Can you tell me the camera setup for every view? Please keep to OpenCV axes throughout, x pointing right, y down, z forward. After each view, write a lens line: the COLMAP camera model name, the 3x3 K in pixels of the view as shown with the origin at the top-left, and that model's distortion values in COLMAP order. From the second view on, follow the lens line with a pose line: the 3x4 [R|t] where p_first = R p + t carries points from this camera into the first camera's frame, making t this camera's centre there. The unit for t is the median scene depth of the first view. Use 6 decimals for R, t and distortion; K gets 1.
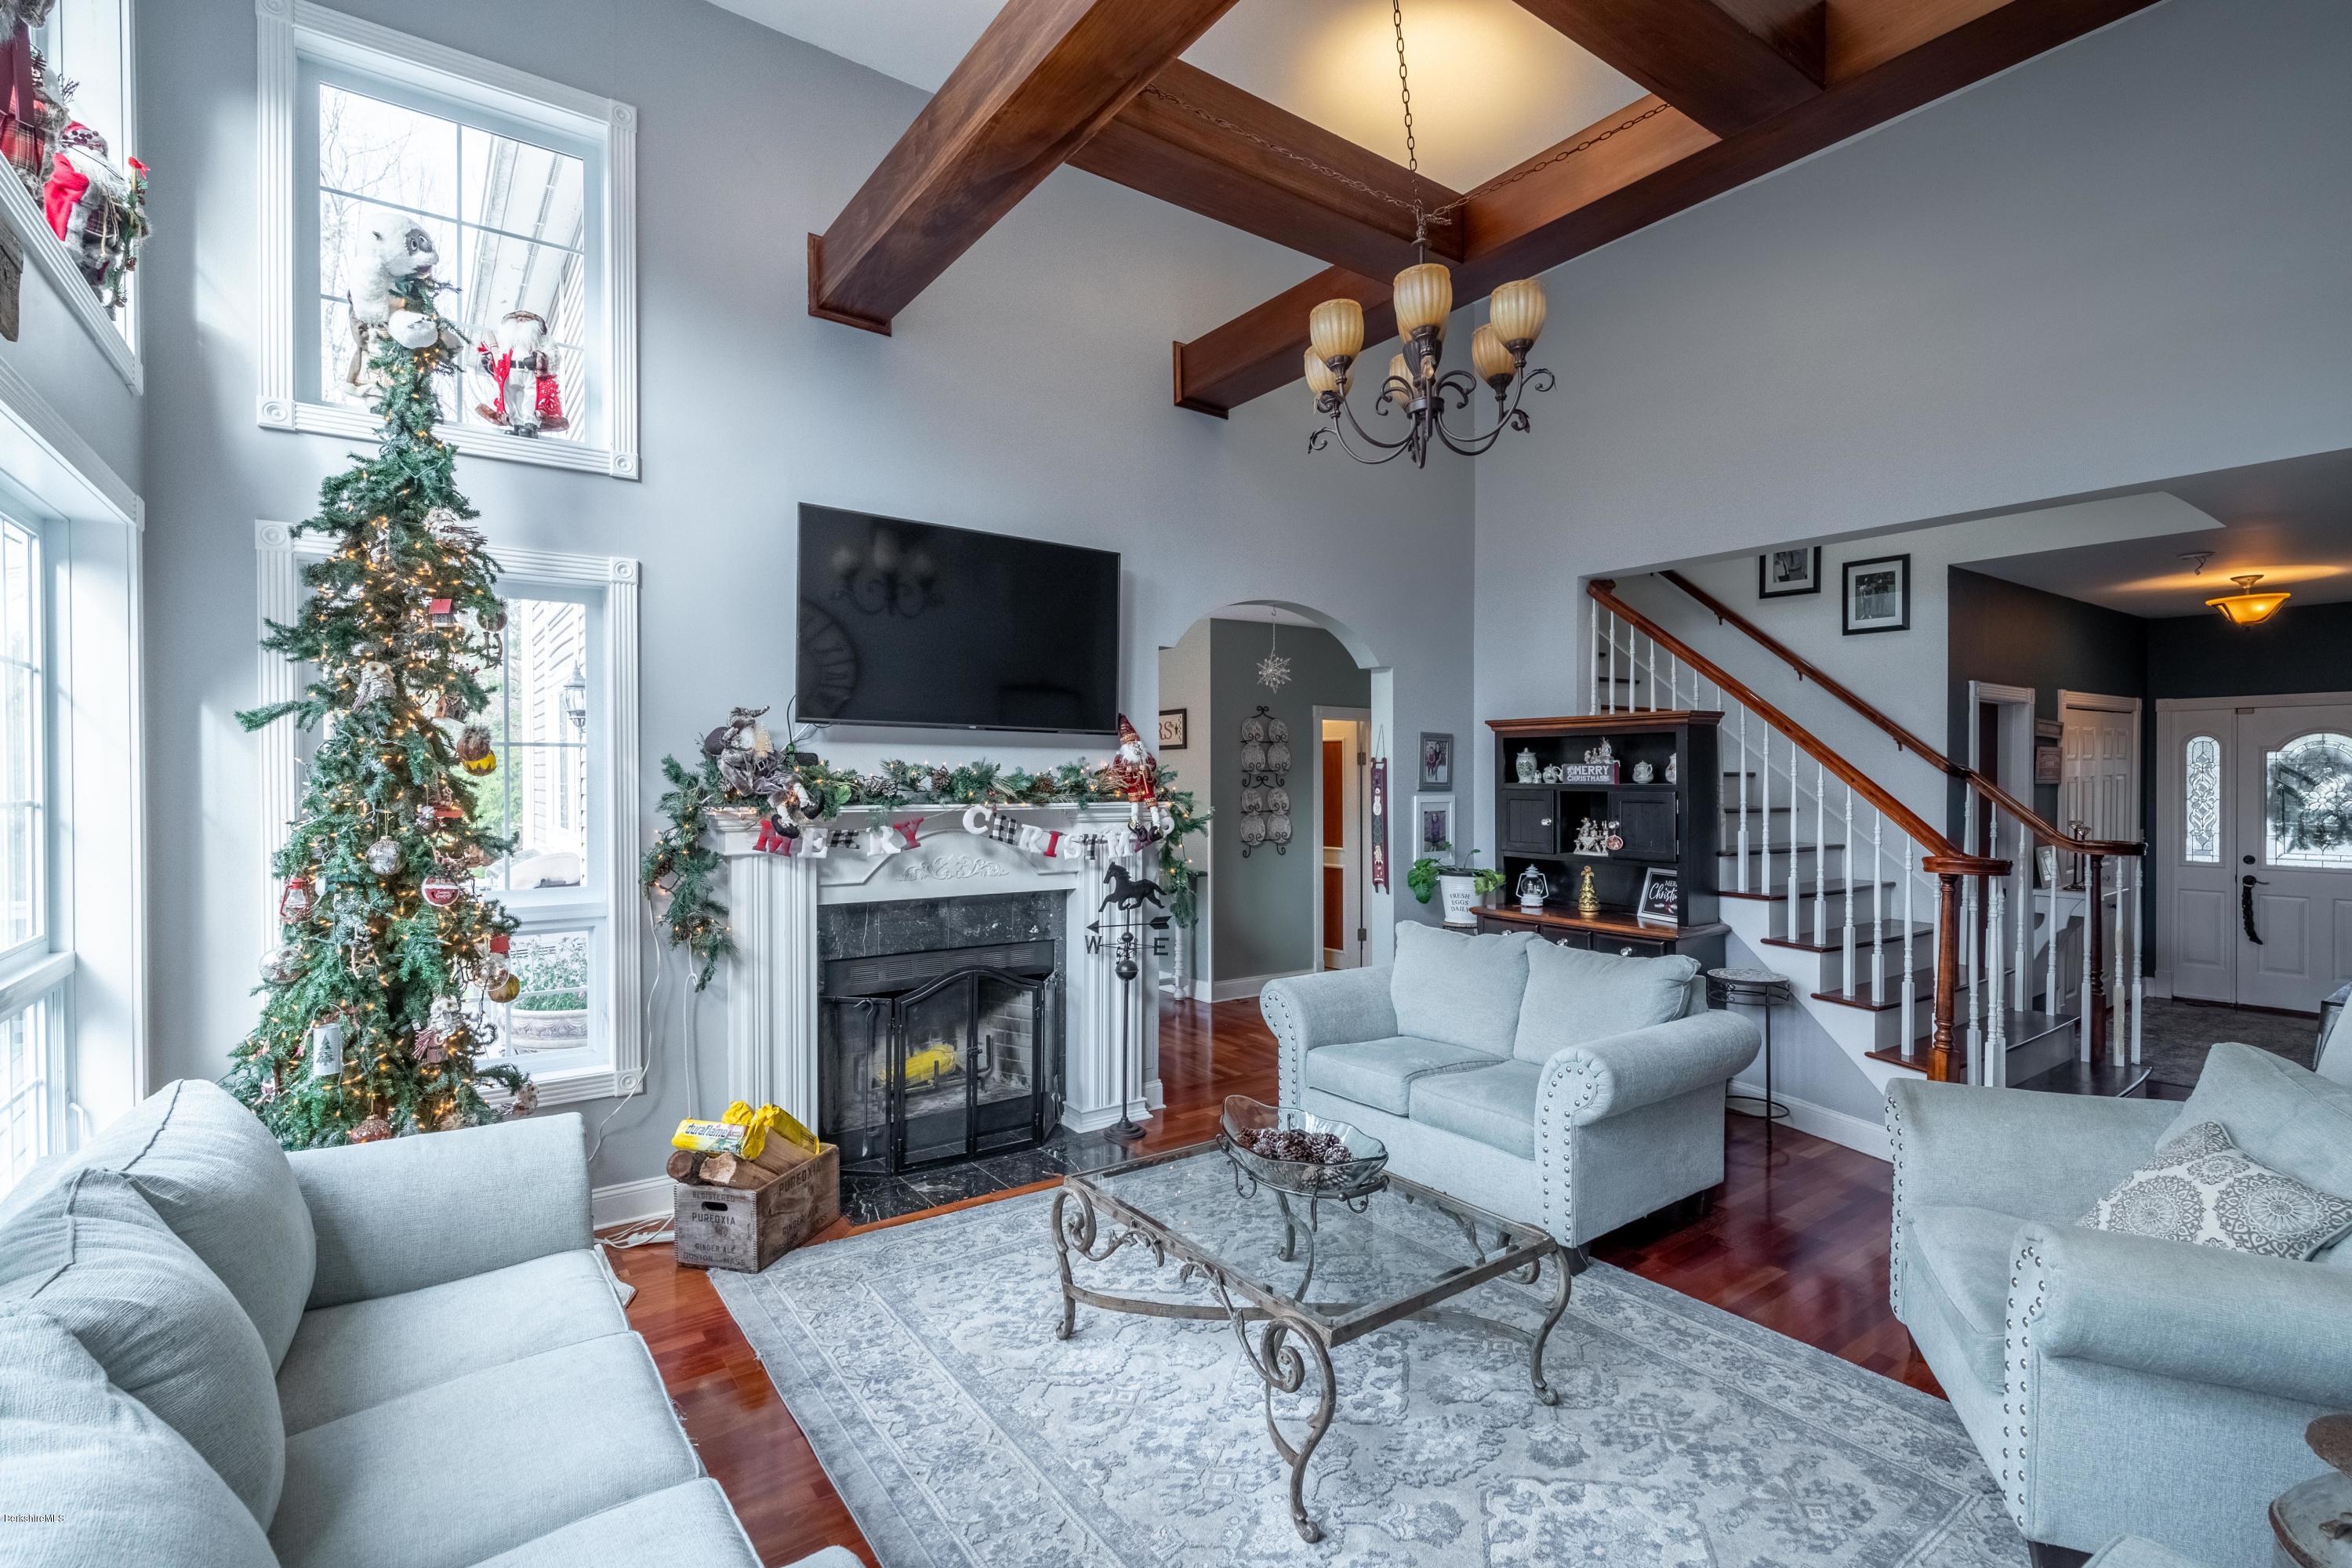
lens RADIAL K [[1081.3, 0, 1174.1], [0, 1081.3, 778.4], [0, 0, 1]] dist [0.000532, -0.001675]
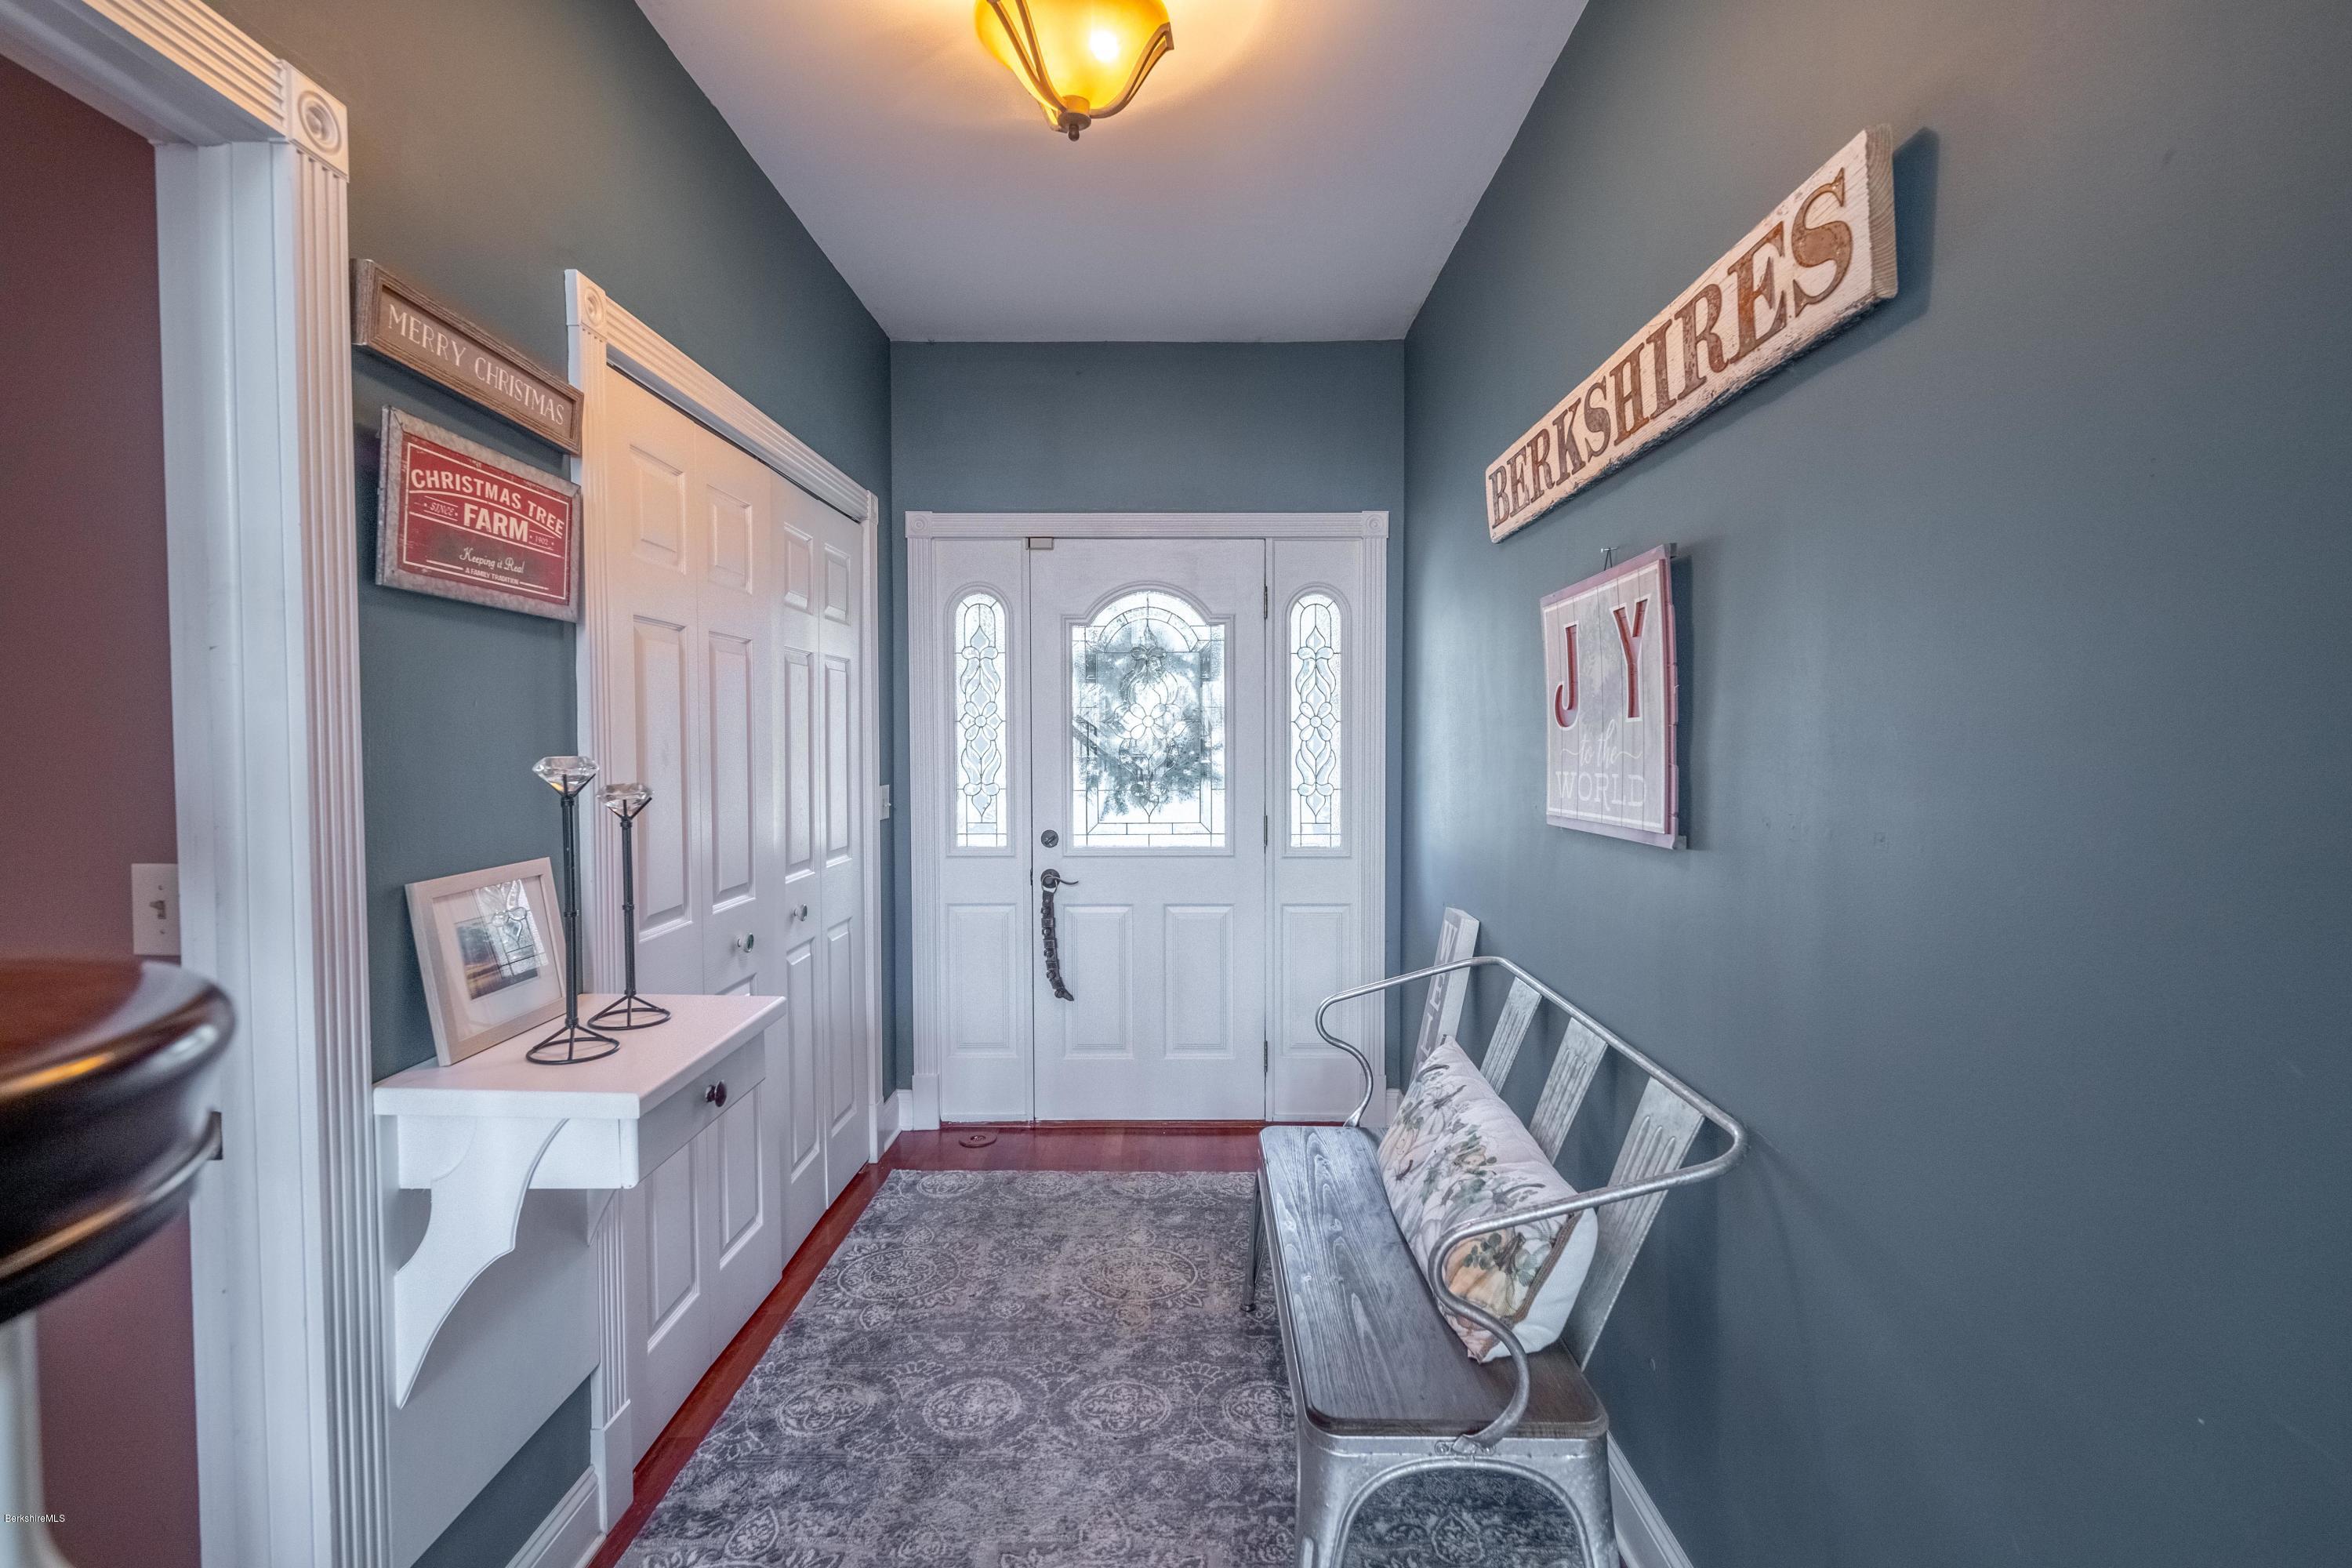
lens RADIAL K [[1081.3, 0, 1175.3], [0, 1081.3, 771.6], [0, 0, 1]] dist [0.000532, -0.001675]
pose [[0.597731, -0.022686, 0.801376, 0.627204], [0.005890, 0.999697, 0.023908, 0.032173], [-0.801675, -0.009571, 0.597683, 0.652489]]
